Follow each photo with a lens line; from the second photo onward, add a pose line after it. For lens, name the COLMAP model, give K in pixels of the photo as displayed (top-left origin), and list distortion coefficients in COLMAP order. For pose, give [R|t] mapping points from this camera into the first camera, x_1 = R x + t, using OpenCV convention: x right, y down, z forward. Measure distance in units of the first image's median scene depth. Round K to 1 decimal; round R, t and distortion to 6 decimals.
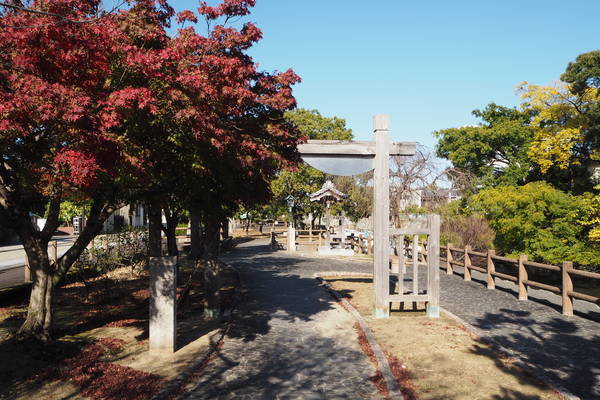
lens RADIAL K [[497.2, 0, 300.0], [0, 497.2, 200.0], [0, 0, 1]] dist [-0.046830, 0.008163]
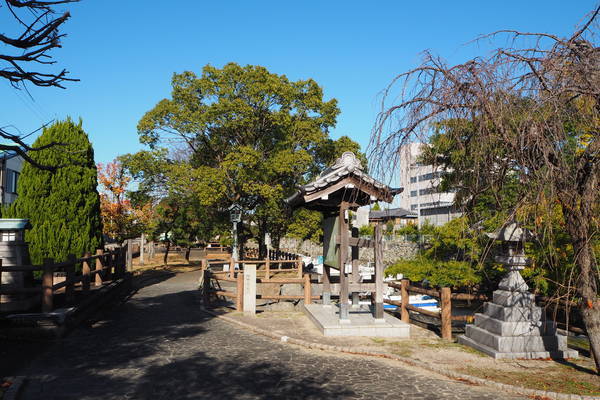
lens RADIAL K [[497.2, 0, 300.0], [0, 497.2, 200.0], [0, 0, 1]] dist [-0.046830, 0.008163]
pose [[0.990450, 0.018675, 0.136605, -0.024337], [-0.012730, 0.998939, -0.044268, 0.012168], [-0.137287, 0.042106, 0.989636, 0.379027]]
